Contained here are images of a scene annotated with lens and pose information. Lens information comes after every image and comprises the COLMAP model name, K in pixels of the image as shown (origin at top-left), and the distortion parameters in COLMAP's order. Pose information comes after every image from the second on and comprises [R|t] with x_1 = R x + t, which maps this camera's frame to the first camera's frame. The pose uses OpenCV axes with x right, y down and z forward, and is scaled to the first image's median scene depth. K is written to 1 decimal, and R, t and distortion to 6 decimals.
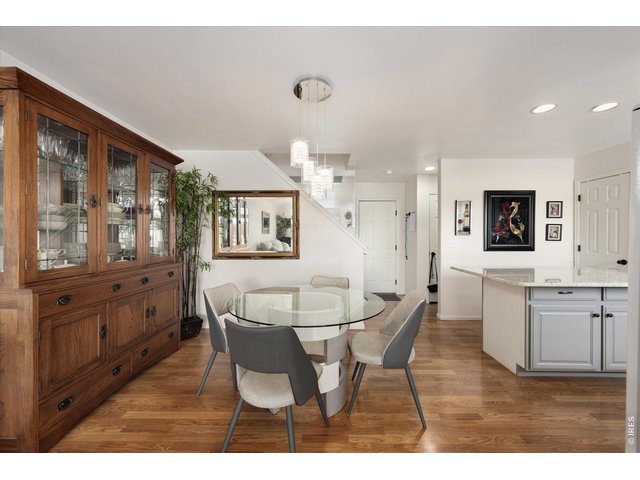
lens RADIAL K [[251.4, 0, 320.6], [0, 251.4, 236.9], [0, 0, 1]] dist [-0.000836, -0.000115]
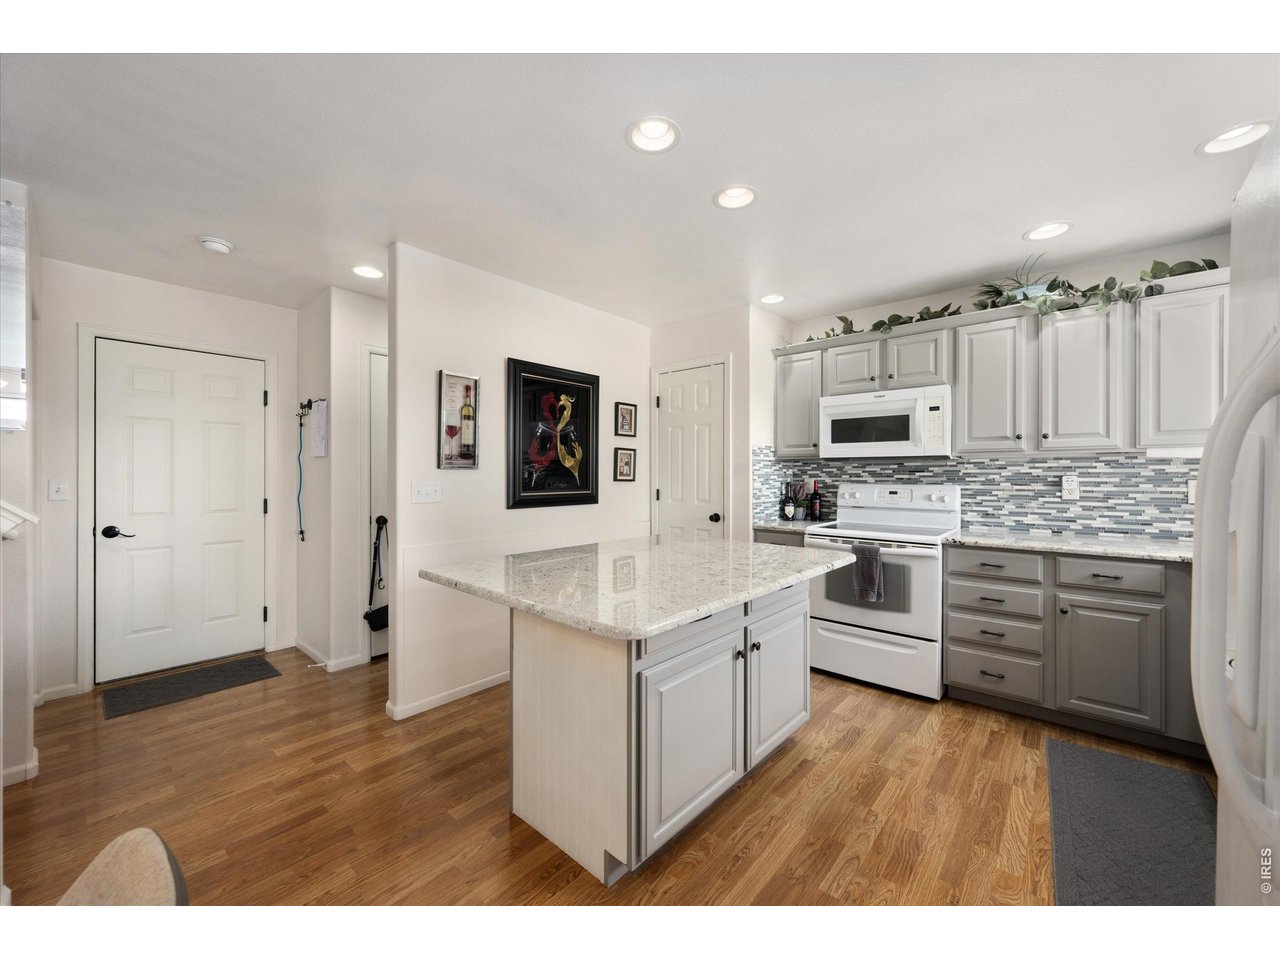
lens RADIAL K [[502.7, 0, 641.1], [0, 502.7, 473.9], [0, 0, 1]] dist [-0.000836, -0.000115]
pose [[0.650293, 0.001211, 0.759682, 0.182429], [-0.000935, 0.999999, -0.000793, 0.000931], [-0.759683, -0.000194, 0.650294, 0.318746]]
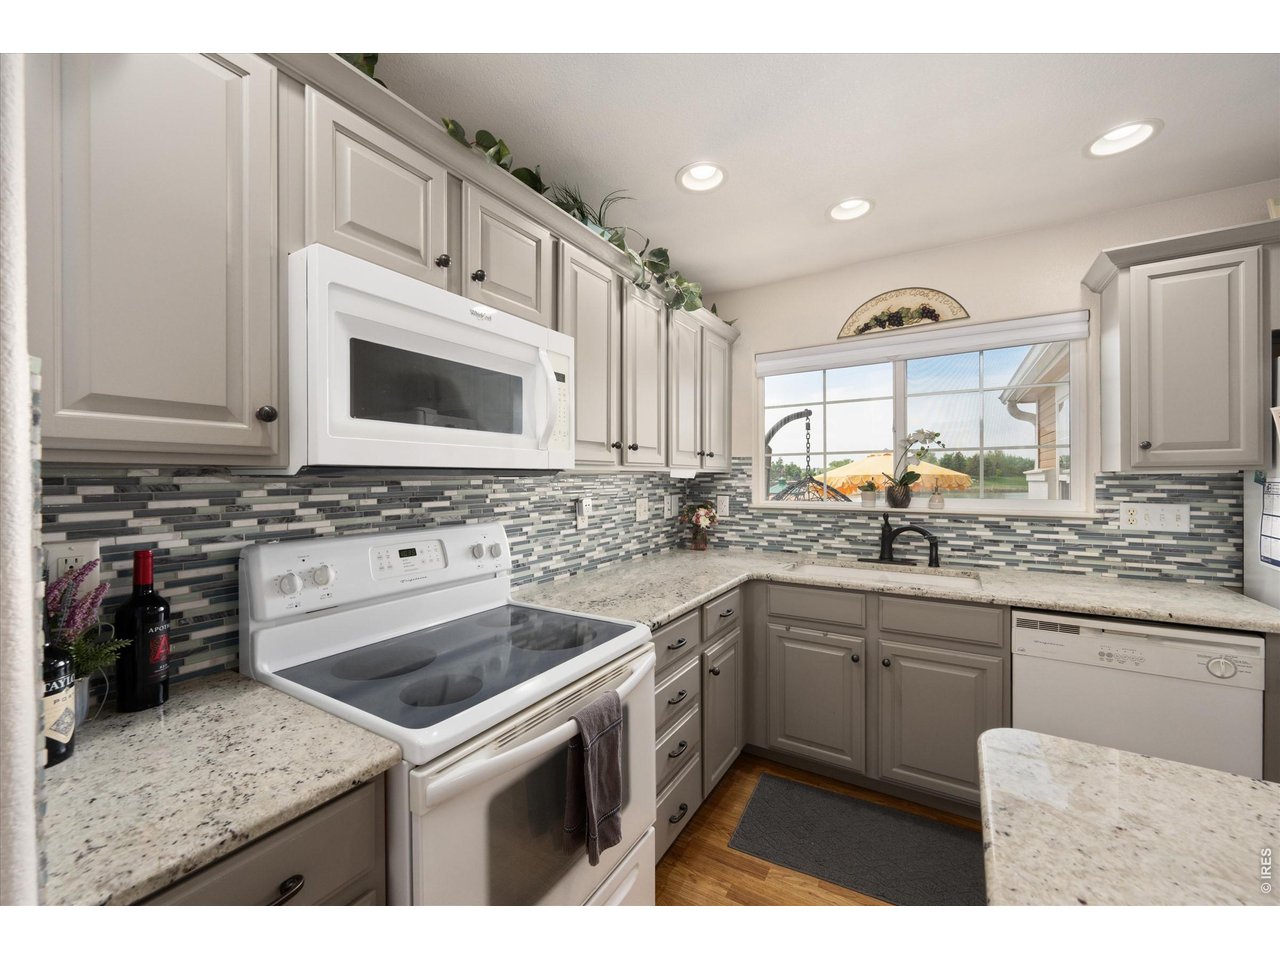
lens RADIAL K [[504.7, 0, 640.0], [0, 504.7, 480.0], [0, 0, 1]] dist [-0.001613, -0.000185]
pose [[-0.859595, 0.000497, 0.510975, 0.816120], [0.004161, 0.999973, 0.006028, -0.022318], [-0.510959, 0.007308, -0.859574, 0.795088]]
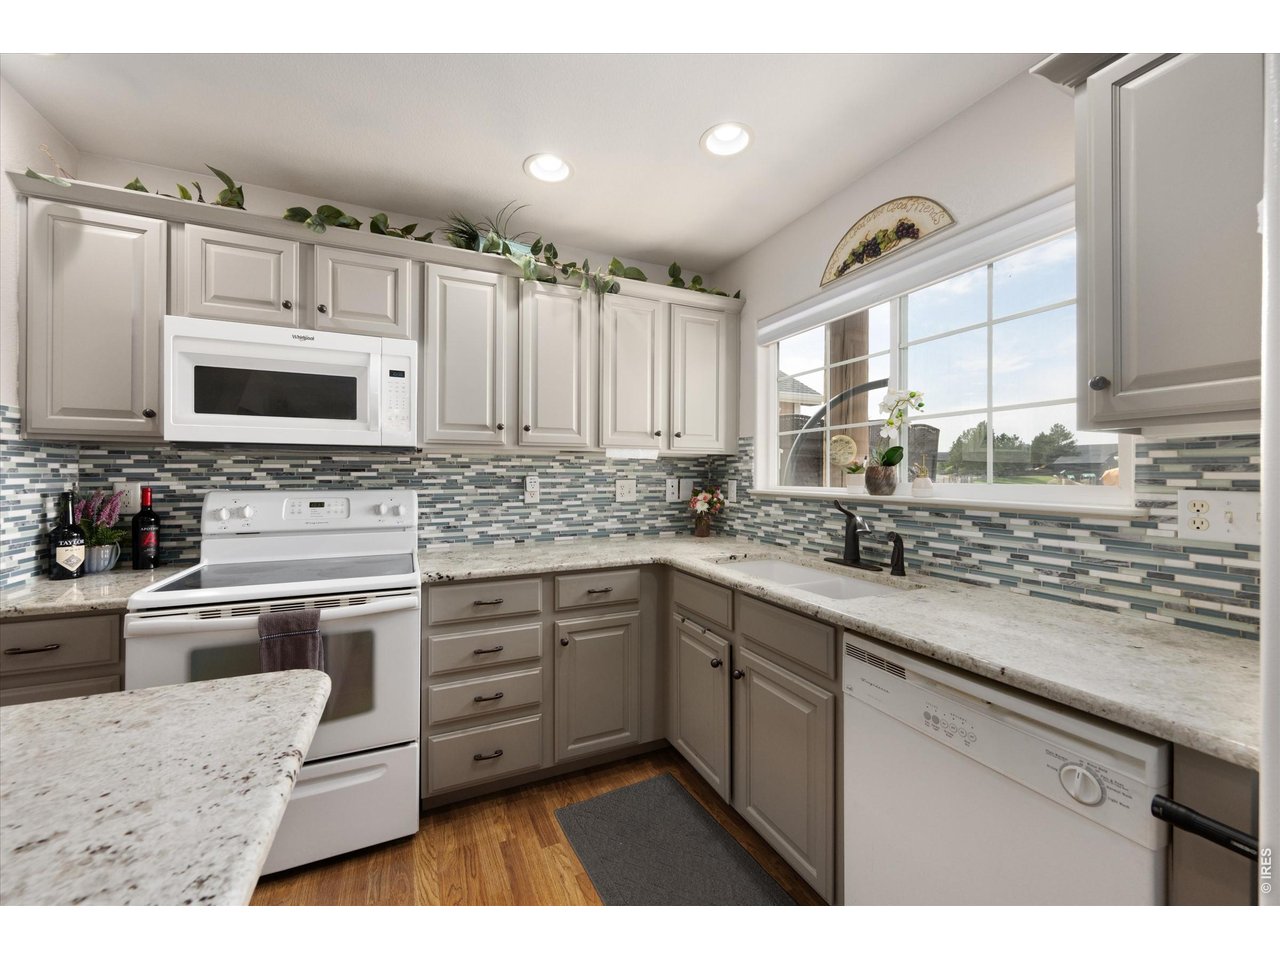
lens RADIAL K [[502.7, 0, 641.1], [0, 502.7, 473.9], [0, 0, 1]] dist [-0.000836, -0.000115]
pose [[-0.430461, -0.001123, 0.902609, 0.508683], [-0.002024, 0.999998, 0.000279, -0.001035], [-0.902607, -0.001707, -0.430462, 0.477092]]
